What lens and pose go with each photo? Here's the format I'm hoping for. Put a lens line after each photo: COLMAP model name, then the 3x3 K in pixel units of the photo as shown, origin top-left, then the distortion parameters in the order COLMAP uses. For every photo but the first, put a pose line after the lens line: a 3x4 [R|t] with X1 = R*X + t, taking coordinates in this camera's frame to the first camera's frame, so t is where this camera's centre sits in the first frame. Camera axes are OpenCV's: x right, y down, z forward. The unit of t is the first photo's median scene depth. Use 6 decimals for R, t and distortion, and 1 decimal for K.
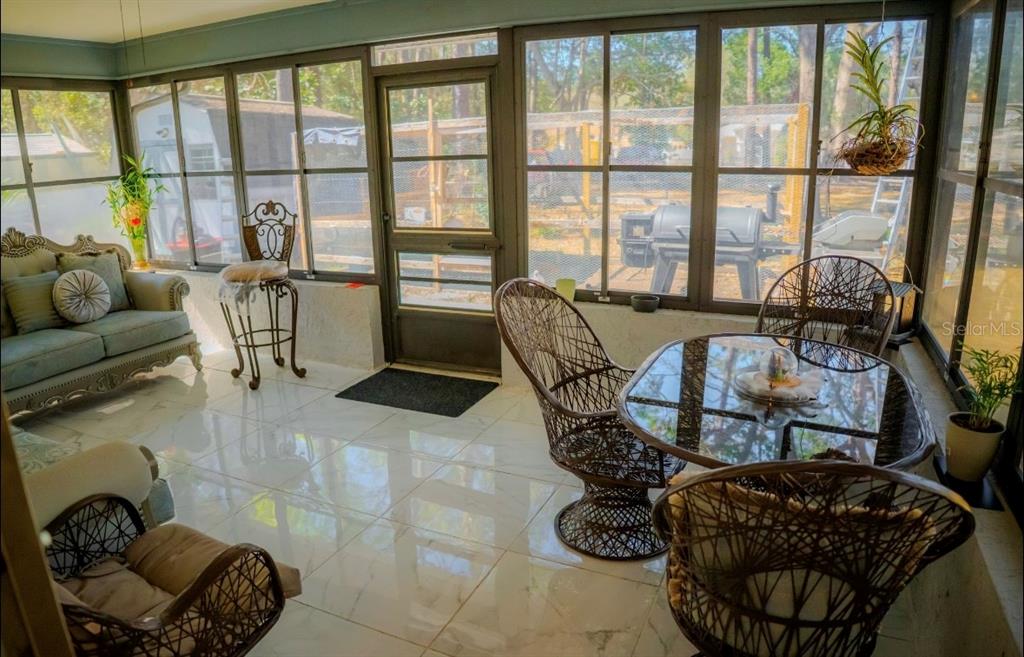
lens RADIAL K [[669.3, 0, 512.0], [0, 669.3, 328.5], [0, 0, 1]] dist [-0.138753, 0.041718]
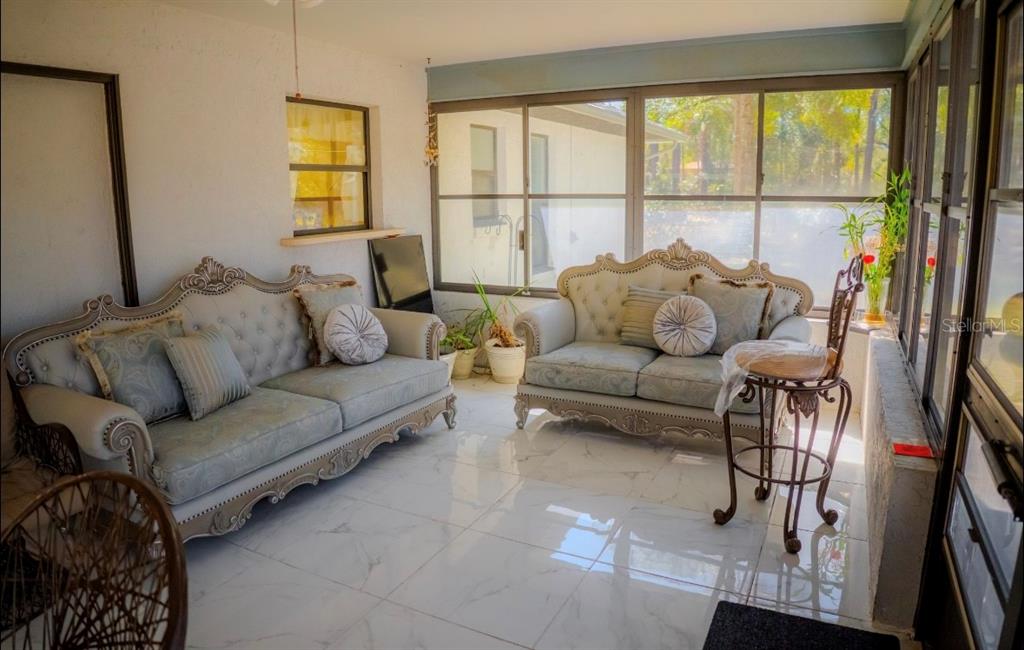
lens RADIAL K [[672.6, 0, 515.1], [0, 672.6, 324.5], [0, 0, 1]] dist [-0.136116, 0.041327]
pose [[-0.052804, 0.212273, -0.975783, 0.212002], [-0.257067, 0.941325, 0.218688, -0.179934], [0.964950, 0.262389, 0.004862, 0.715061]]
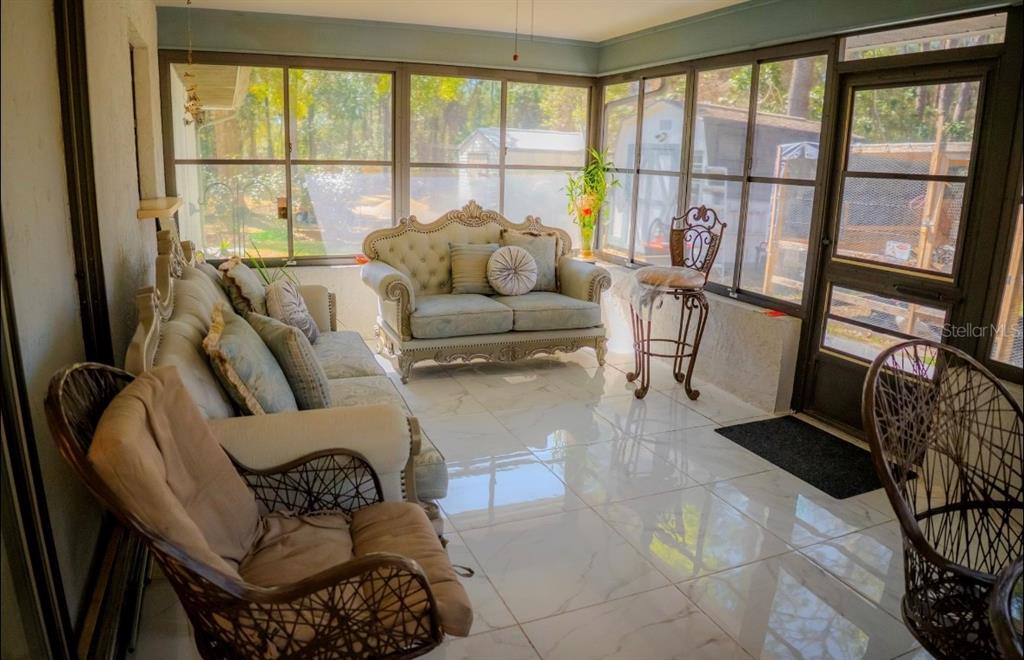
lens RADIAL K [[669.3, 0, 512.0], [0, 669.3, 330.0], [0, 0, 1]] dist [-0.138753, 0.041718]
pose [[0.734533, 0.205738, -0.646632, 0.071153], [-0.222500, 0.973270, 0.056918, -0.016486], [0.641058, 0.102068, 0.760675, 0.133246]]
